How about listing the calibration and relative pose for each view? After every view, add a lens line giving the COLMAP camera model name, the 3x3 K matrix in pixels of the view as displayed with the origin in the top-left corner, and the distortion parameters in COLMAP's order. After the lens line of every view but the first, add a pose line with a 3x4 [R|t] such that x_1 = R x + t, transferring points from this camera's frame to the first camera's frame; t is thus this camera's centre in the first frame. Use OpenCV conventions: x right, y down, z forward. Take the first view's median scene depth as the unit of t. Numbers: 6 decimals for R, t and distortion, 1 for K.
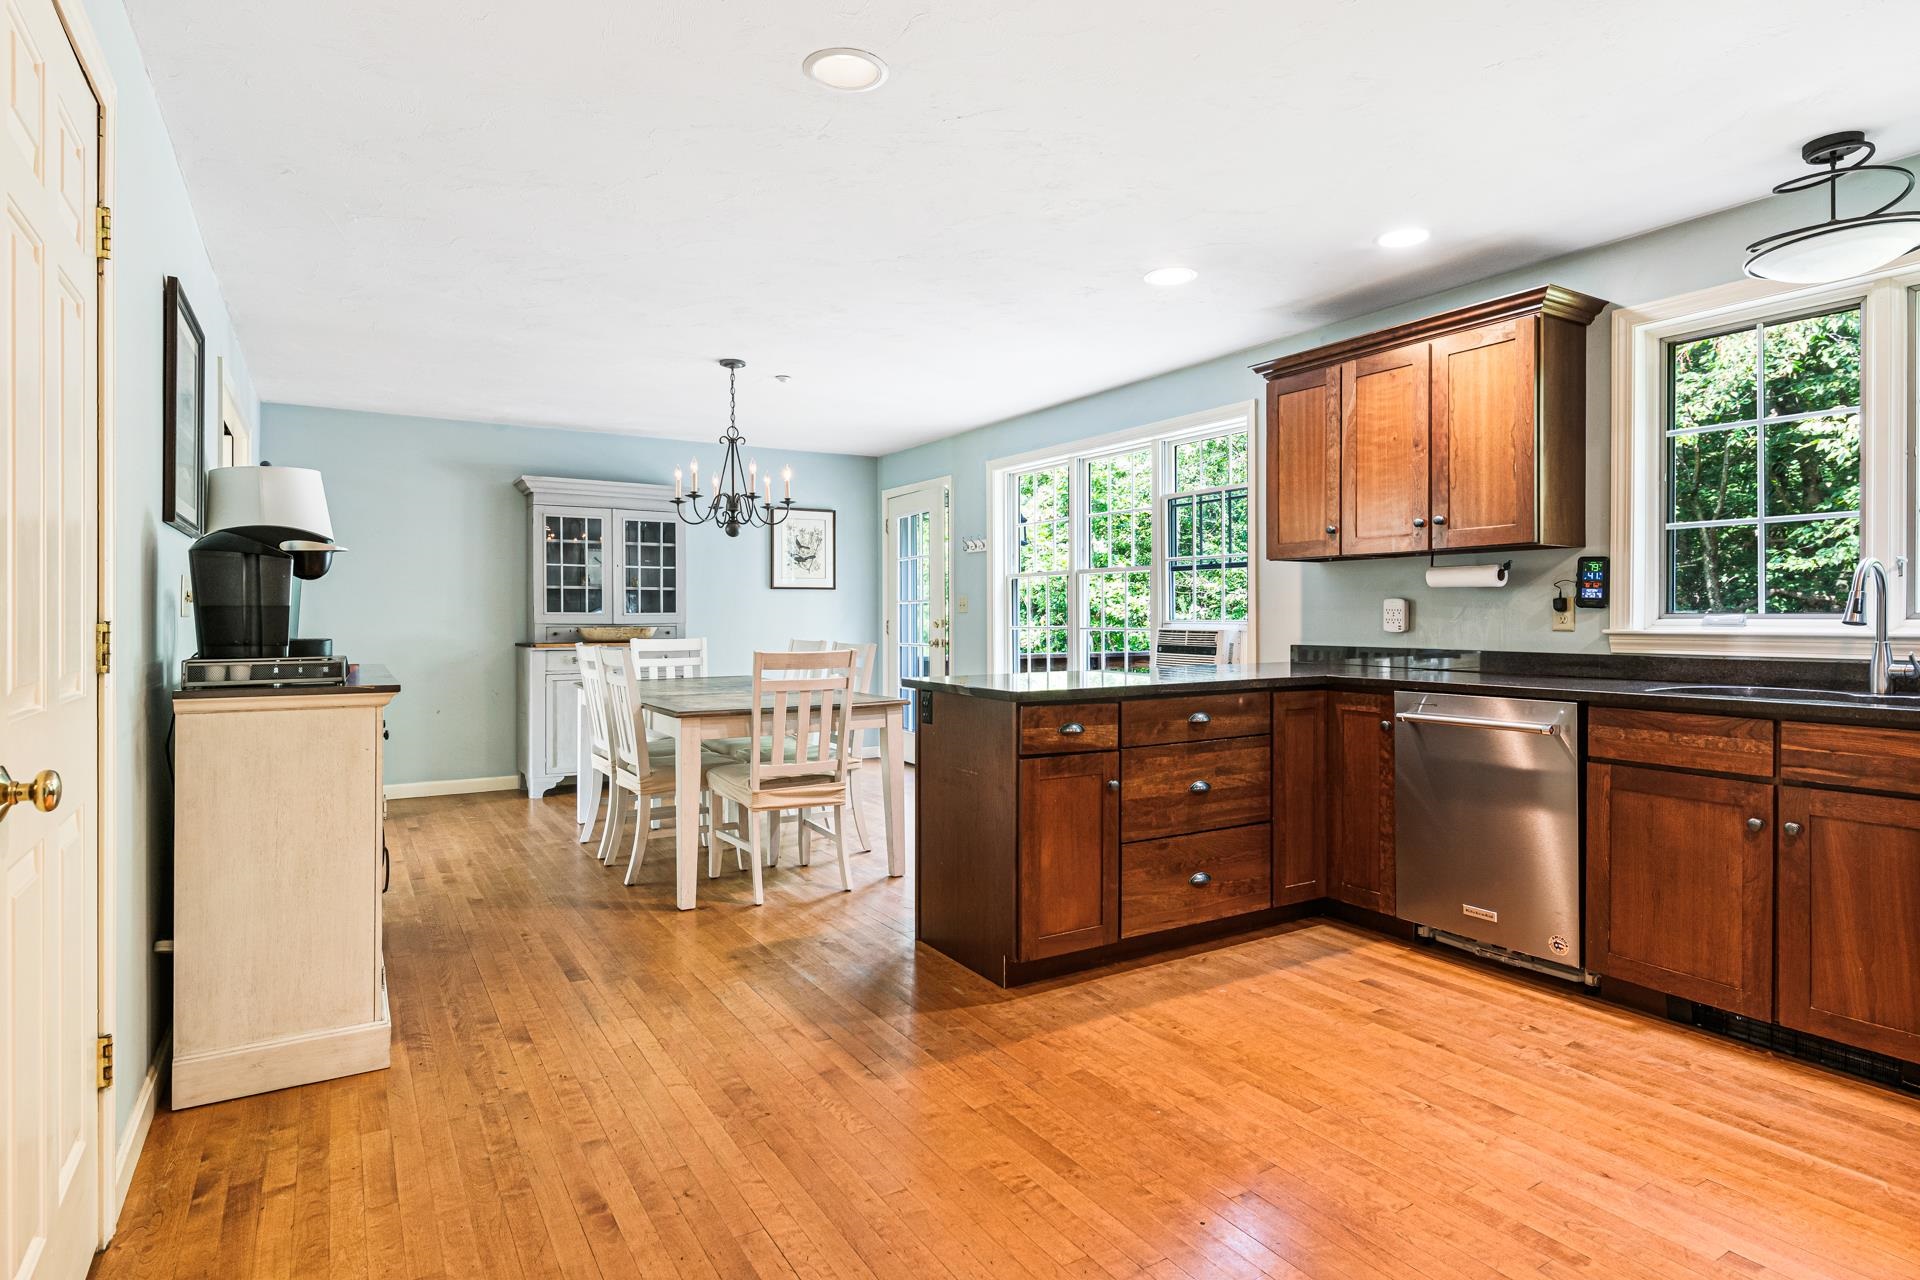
lens RADIAL K [[1013.6, 0, 961.2], [0, 1013.6, 623.2], [0, 0, 1]] dist [0.013102, -0.002493]
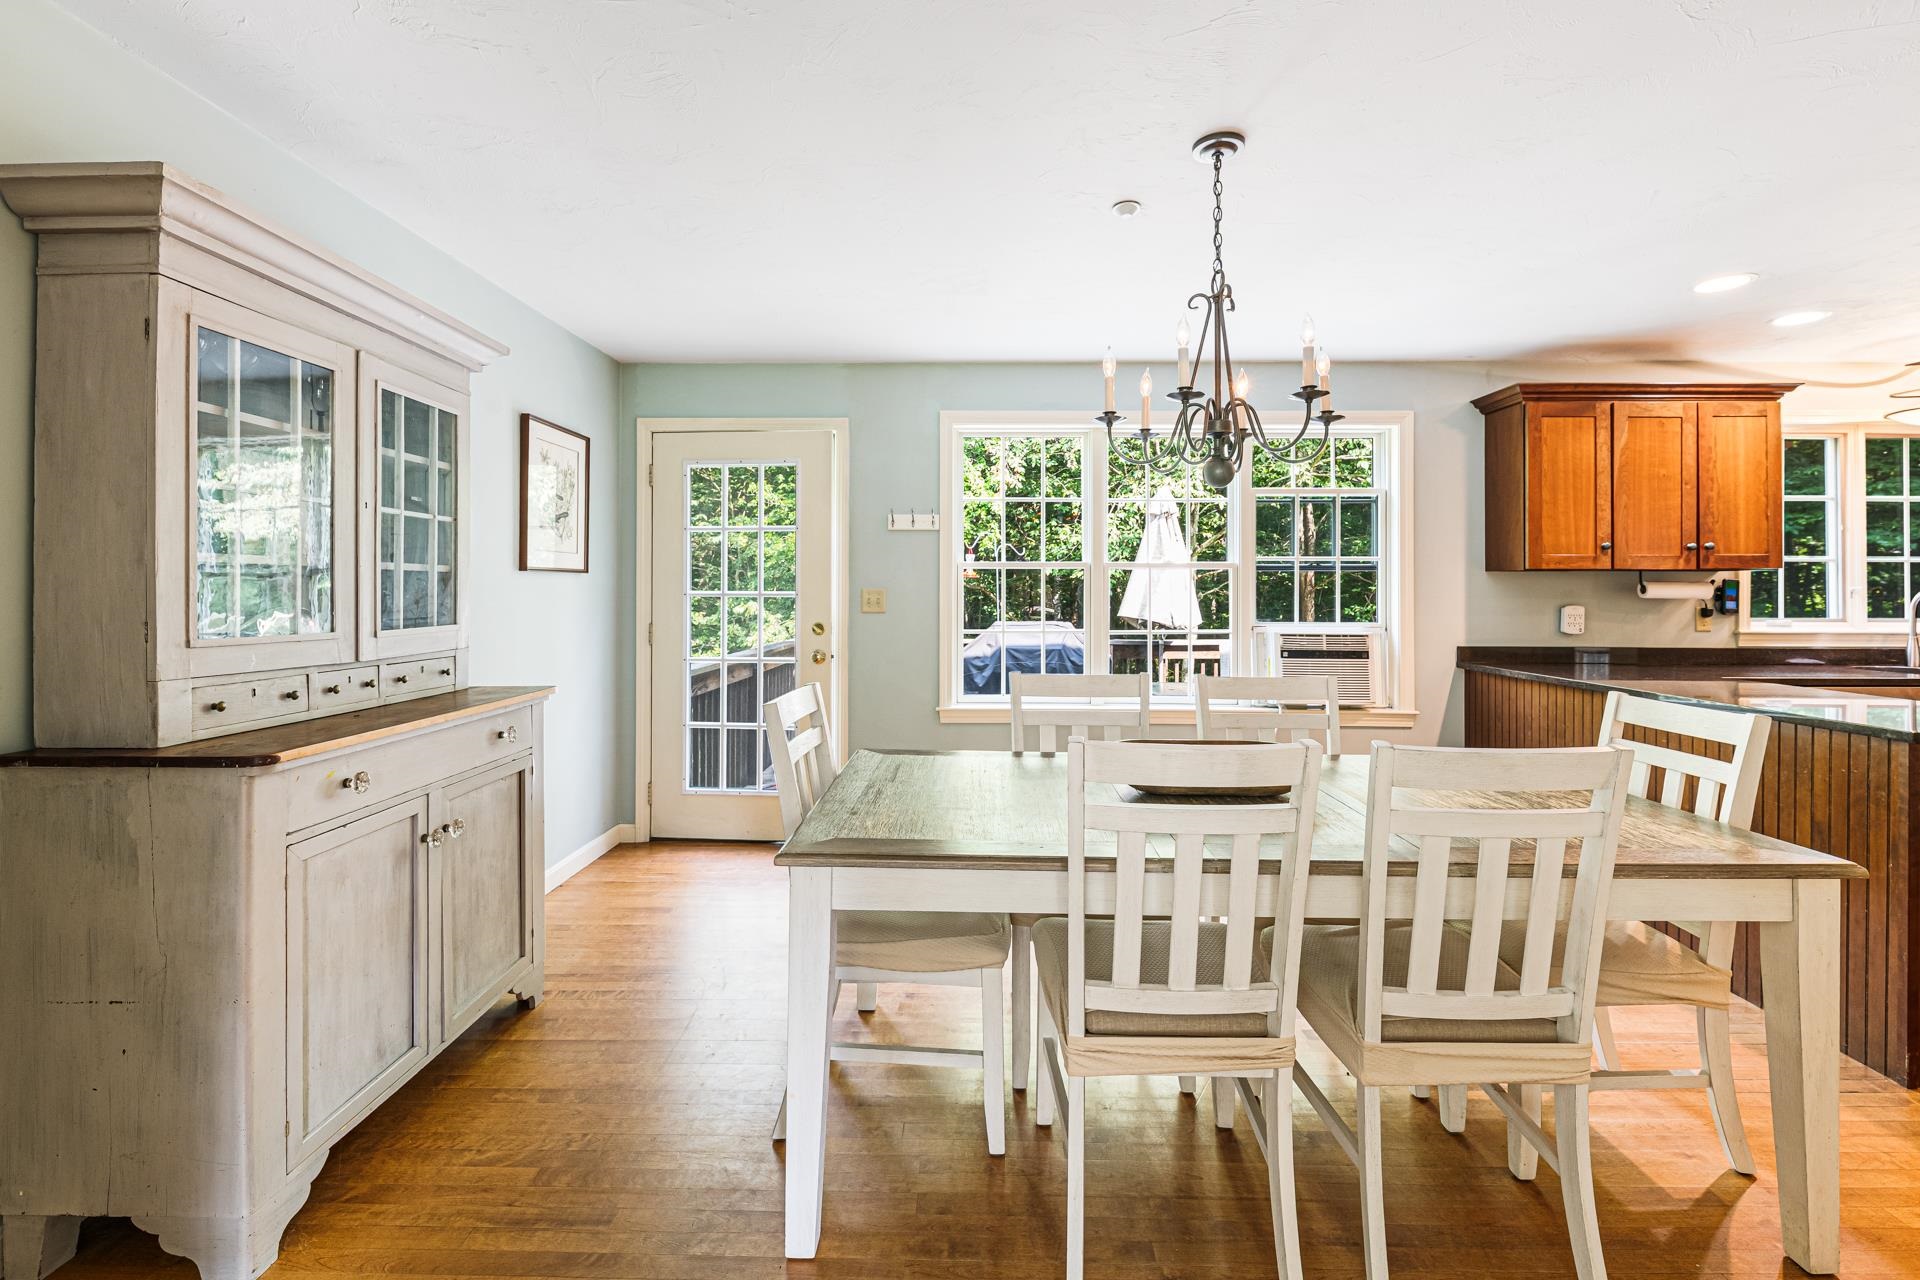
lens RADIAL K [[841.6, 0, 948.6], [0, 841.6, 602.6], [0, 0, 1]] dist [0.001811, -0.003604]
pose [[0.539651, -0.002411, 0.841885, -0.822513], [0.004114, 0.999992, 0.000227, -0.032204], [-0.841879, 0.003341, 0.539657, 1.110048]]
